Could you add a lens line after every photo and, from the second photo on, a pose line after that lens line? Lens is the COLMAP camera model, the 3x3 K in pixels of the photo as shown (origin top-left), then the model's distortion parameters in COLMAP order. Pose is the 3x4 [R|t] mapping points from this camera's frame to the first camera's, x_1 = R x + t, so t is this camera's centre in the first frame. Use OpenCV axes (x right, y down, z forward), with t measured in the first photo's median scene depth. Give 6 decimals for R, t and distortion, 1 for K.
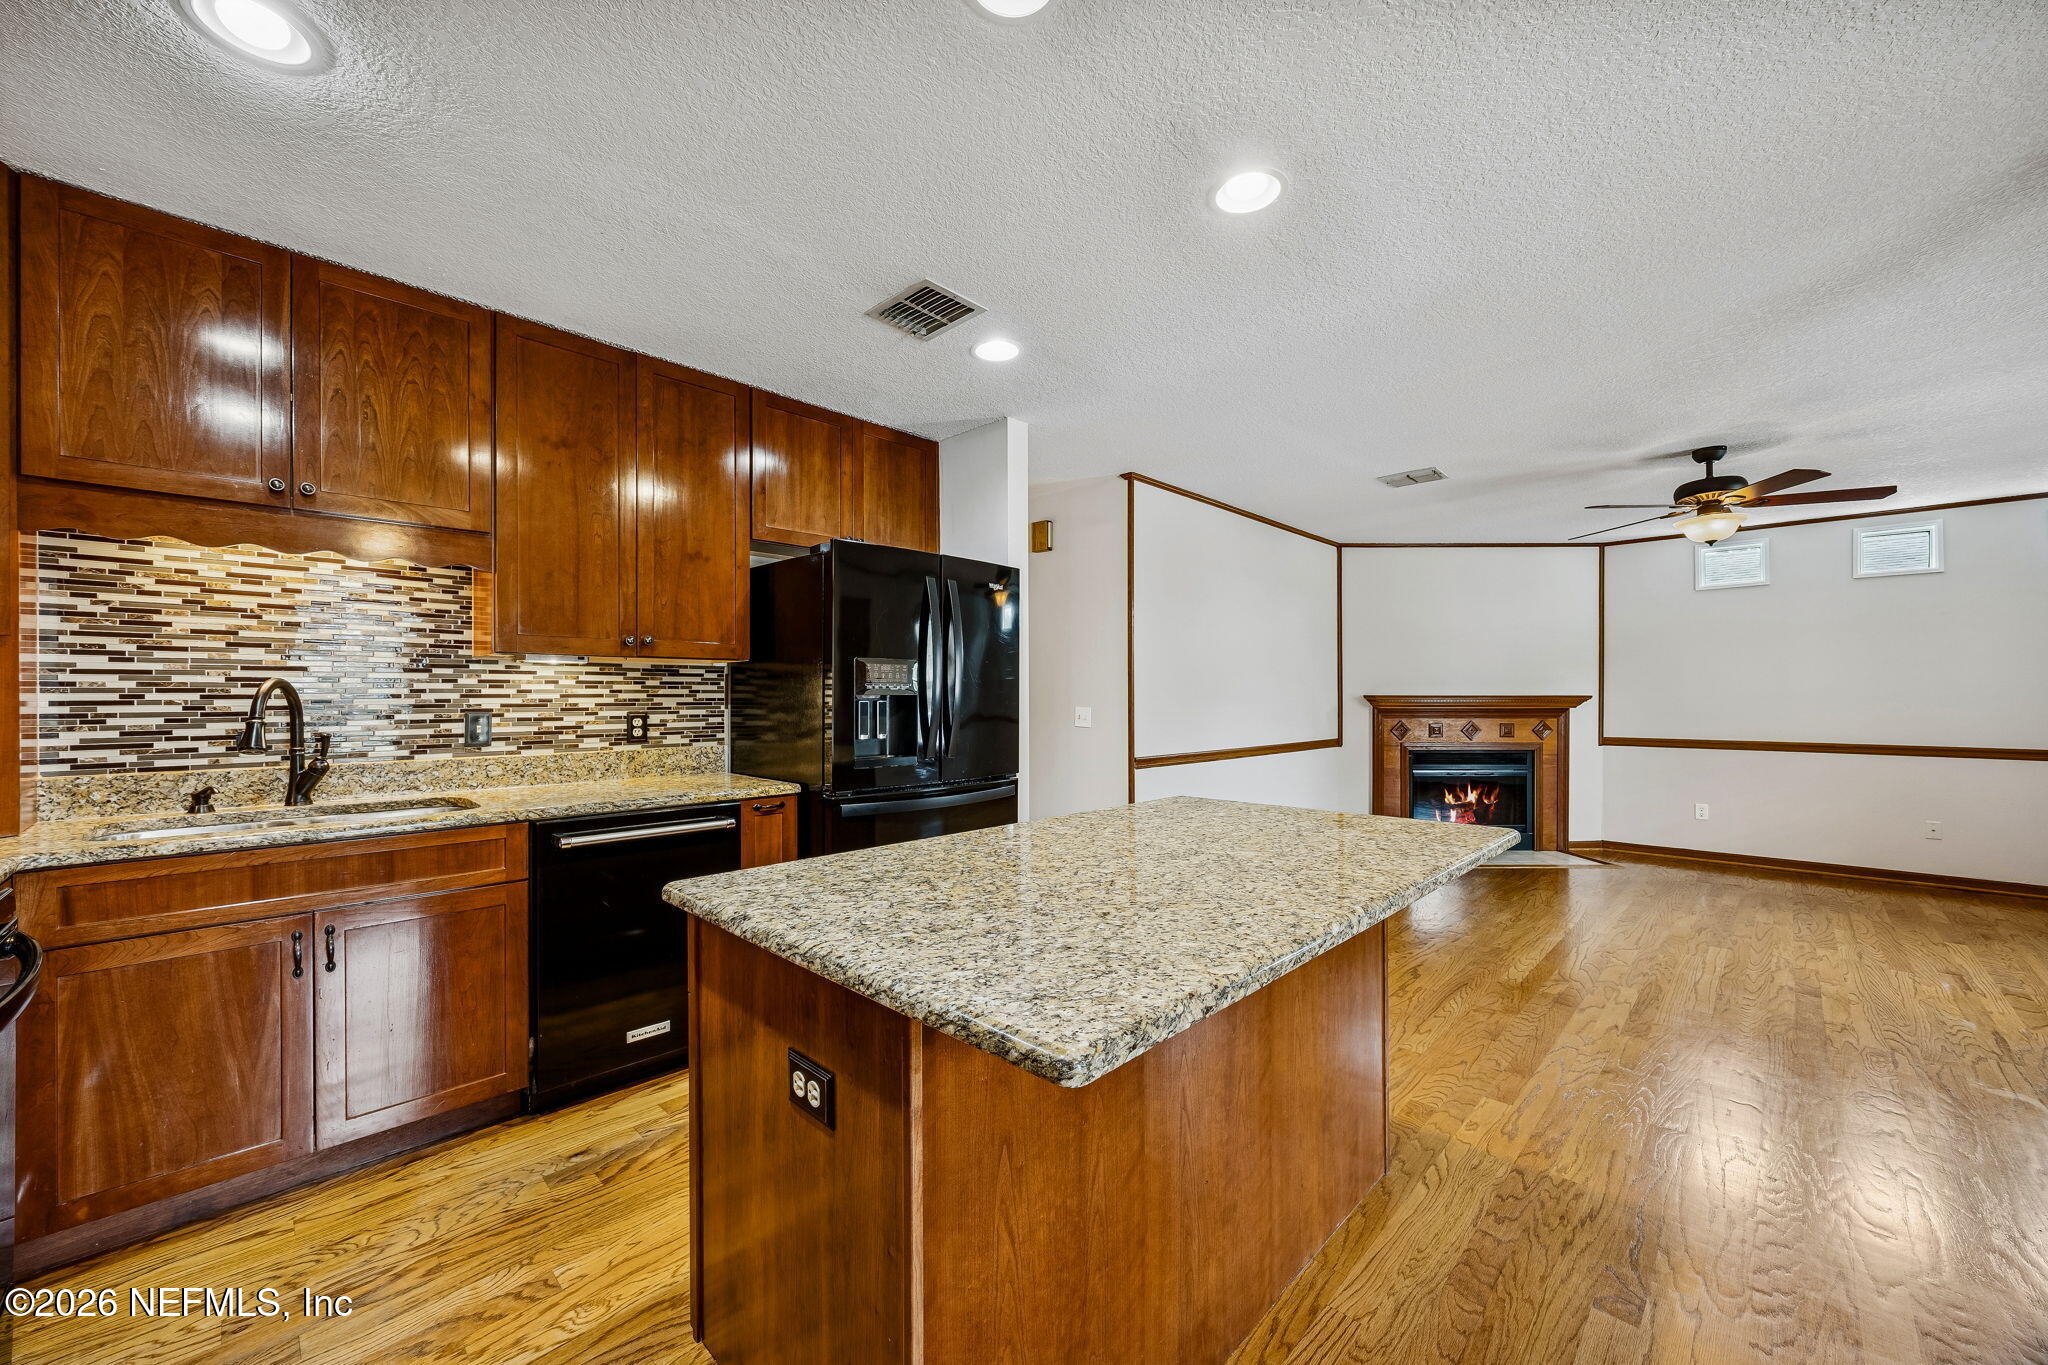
lens RADIAL K [[782.3, 0, 1023.3], [0, 782.3, 692.9], [0, 0, 1]] dist [-0.001323, 0.000001]
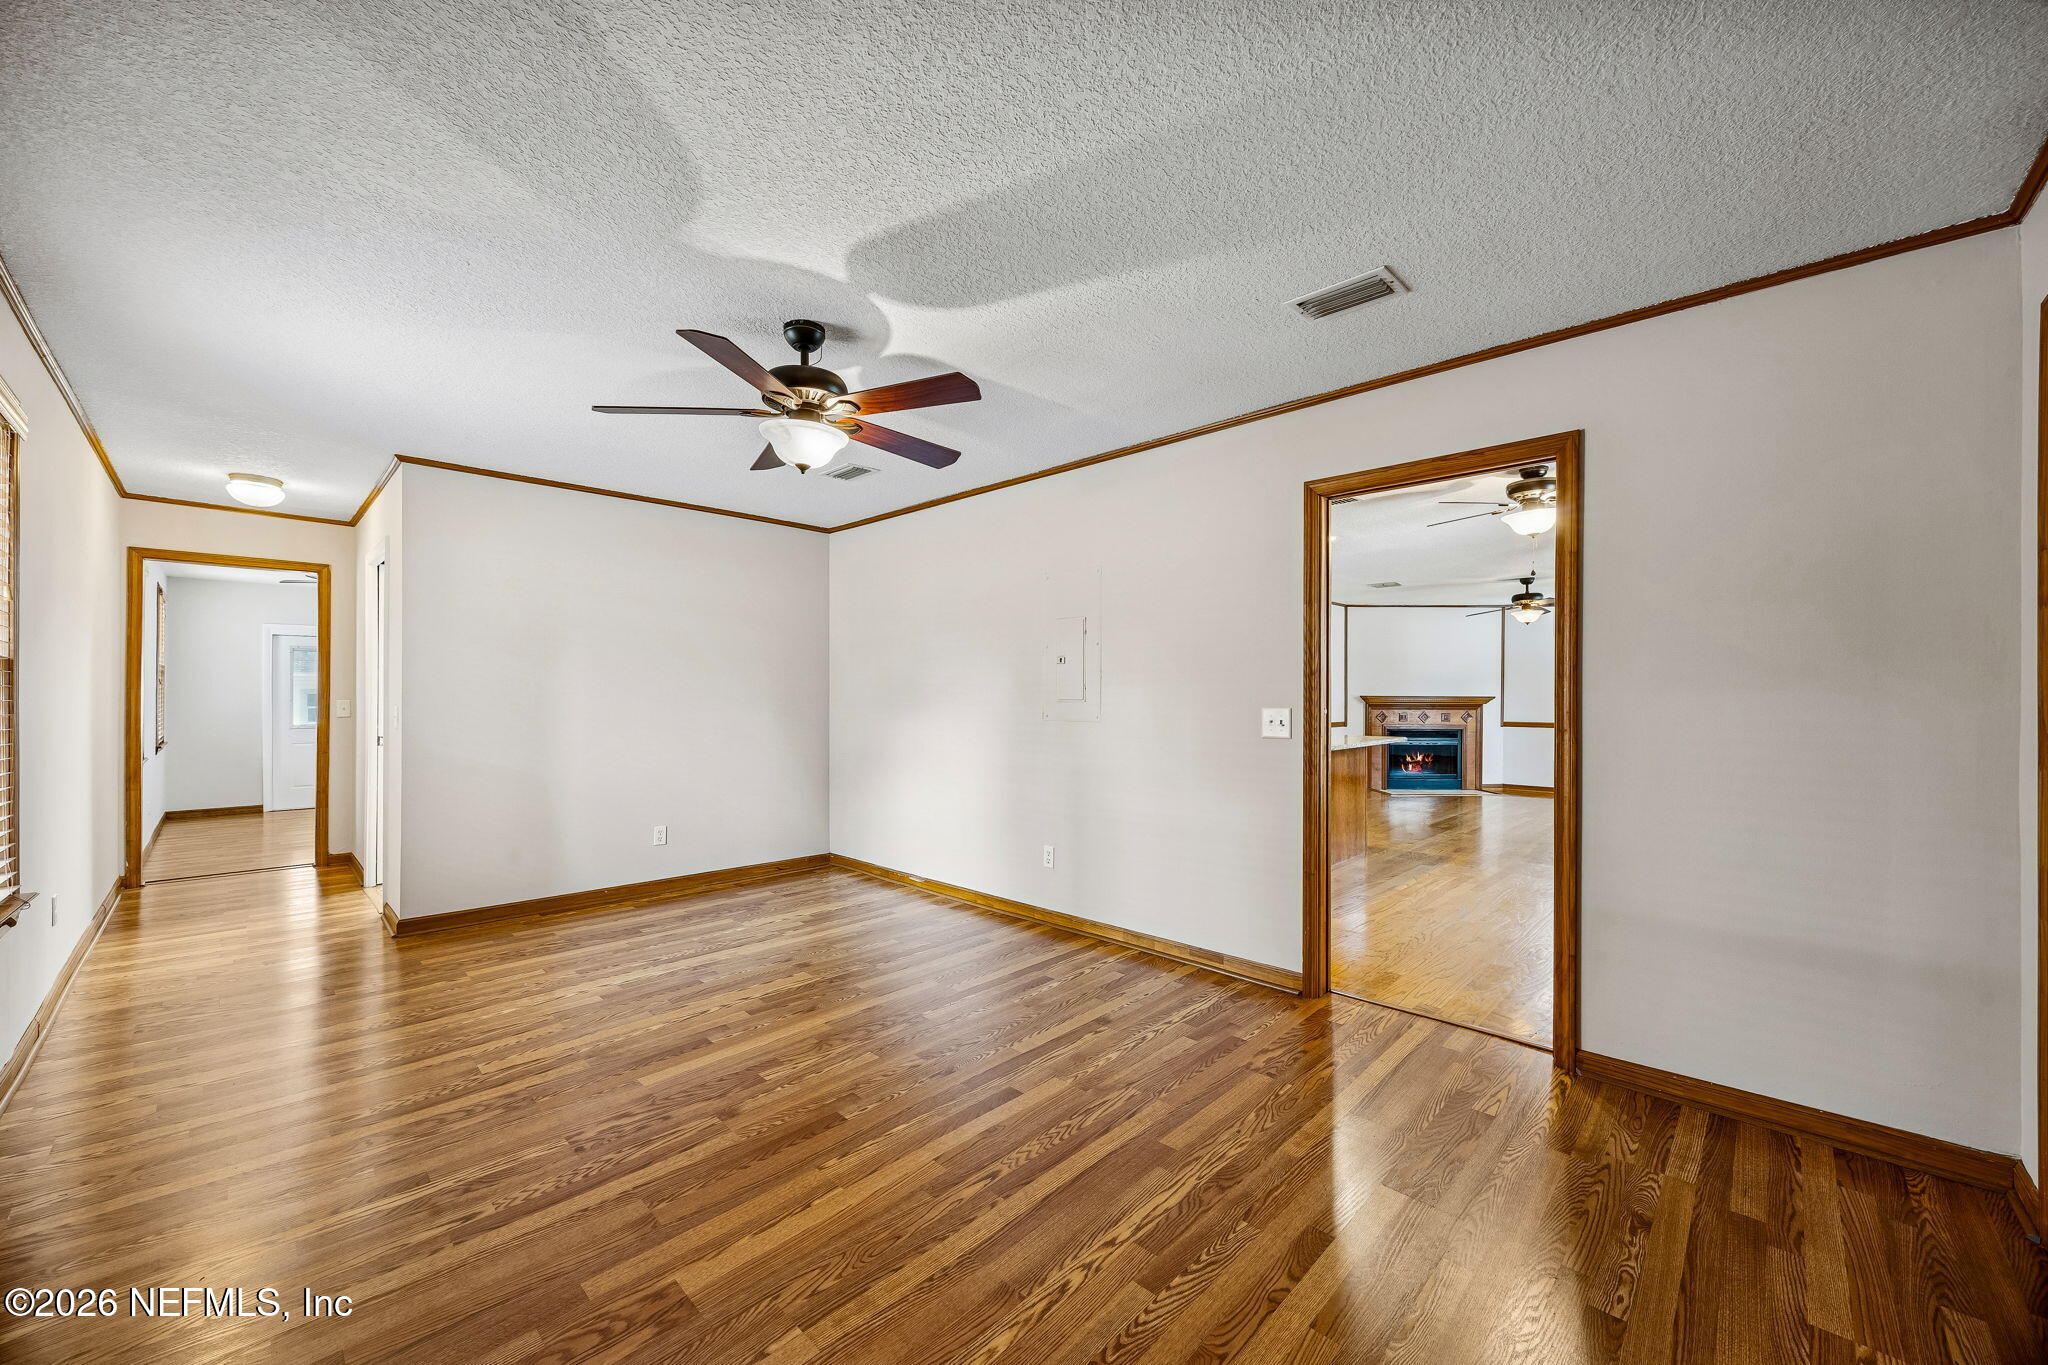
lens RADIAL K [[775.2, 0, 1022.1], [0, 775.2, 693.1], [0, 0, 1]] dist [-0.002976, -0.000189]
pose [[0.999990, 0.004391, 0.000936, -0.633076], [-0.004393, 0.999988, 0.002122, -0.007395], [-0.000927, -0.002126, 0.999997, -1.436791]]
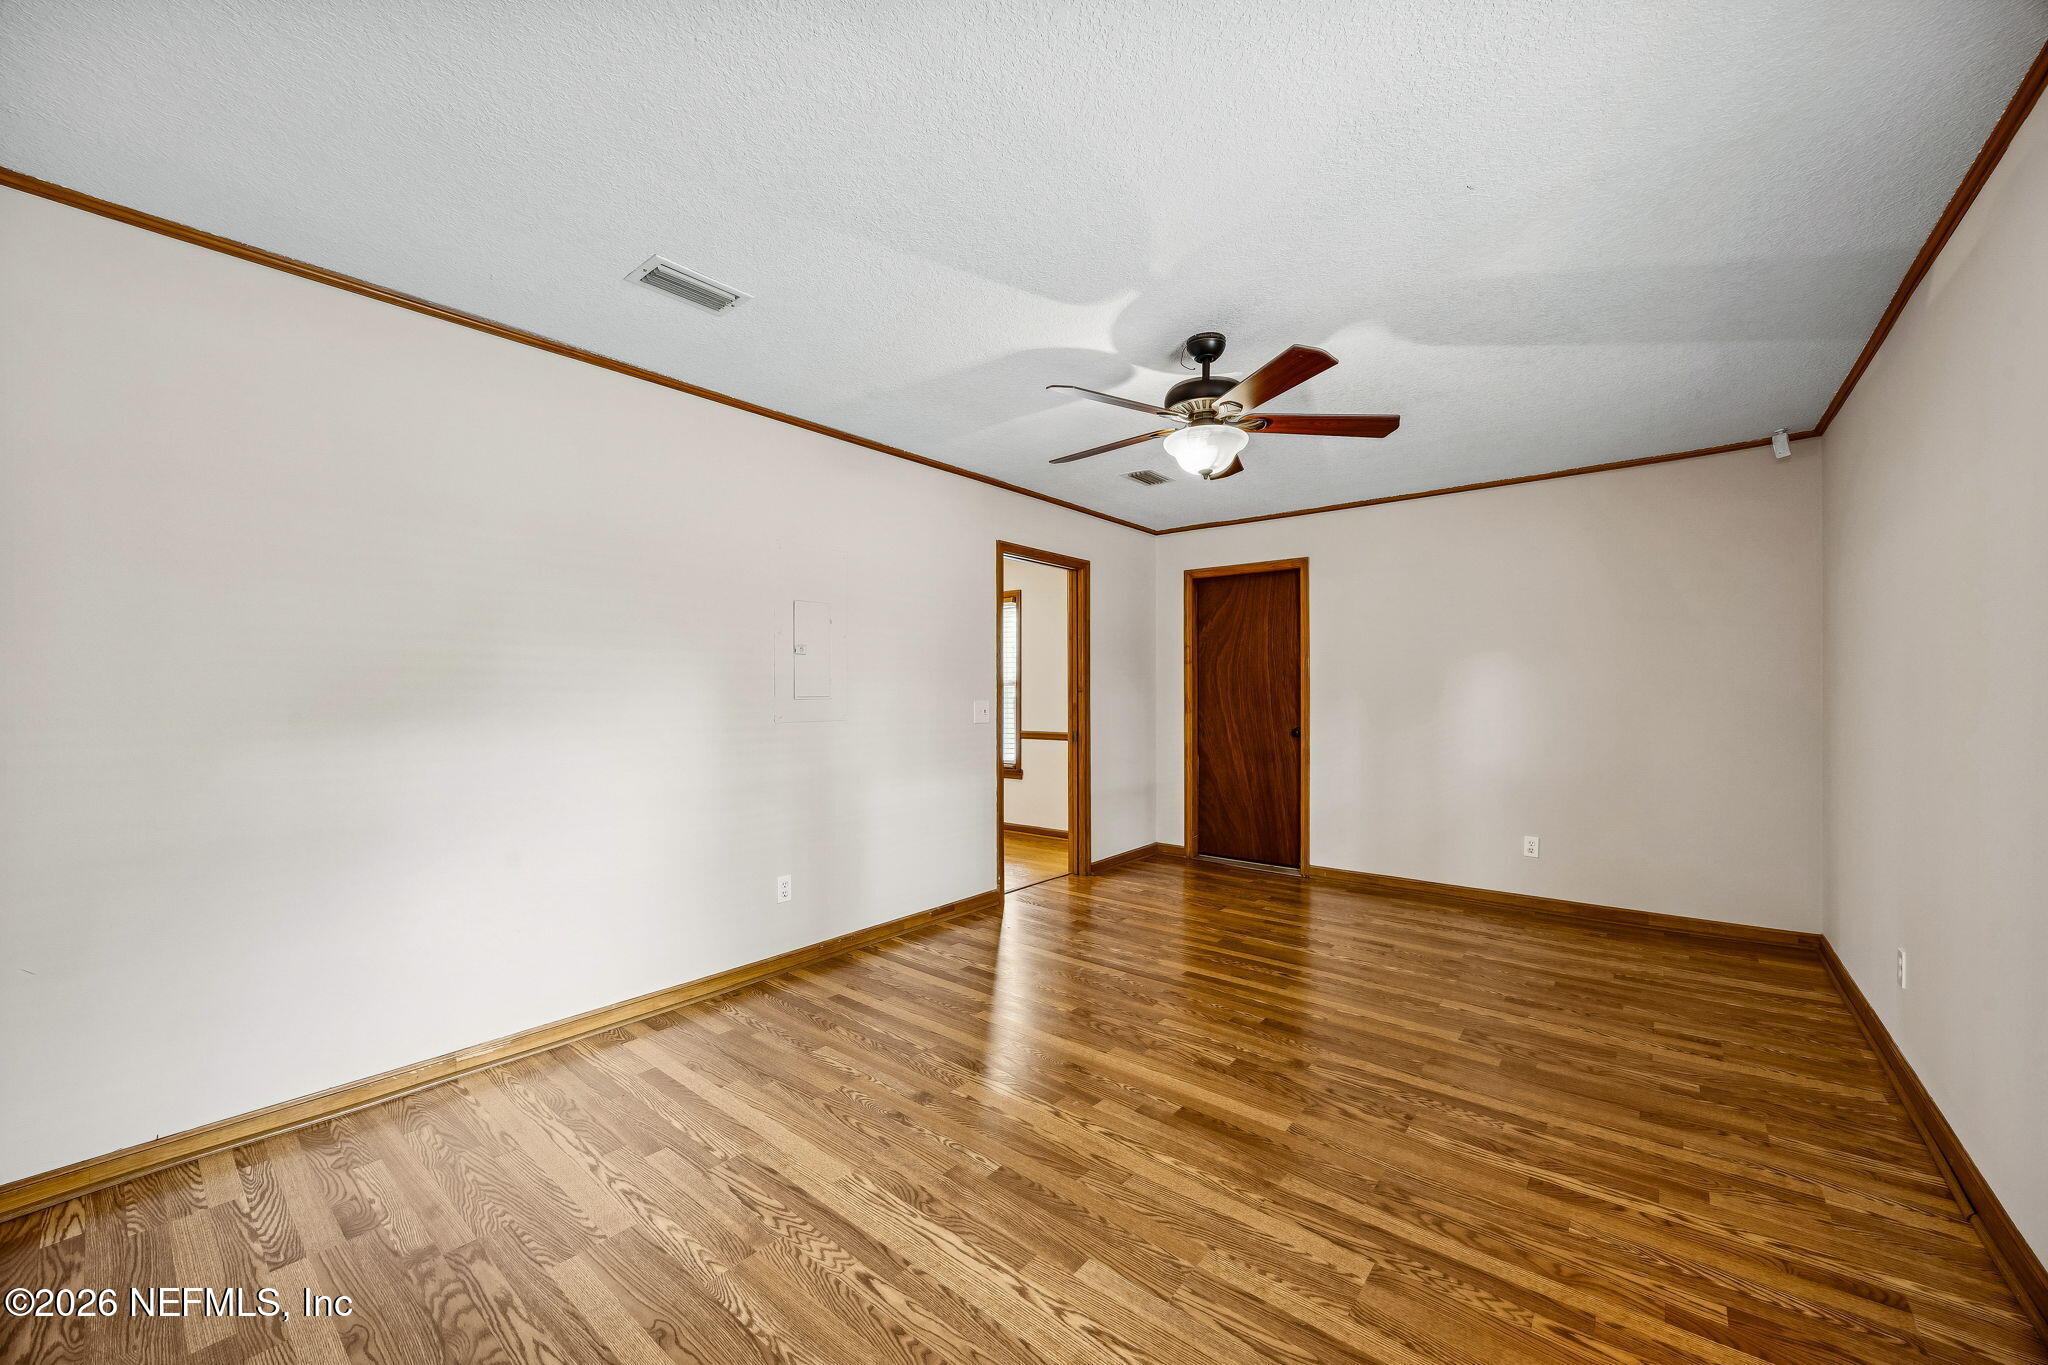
lens RADIAL K [[782.3, 0, 1023.3], [0, 782.3, 692.9], [0, 0, 1]] dist [-0.001323, 0.000001]
pose [[-0.087298, 0.000433, 0.996182, -1.819400], [-0.005082, 0.999987, -0.000880, 0.000984], [-0.996169, -0.005139, -0.087295, -0.229129]]
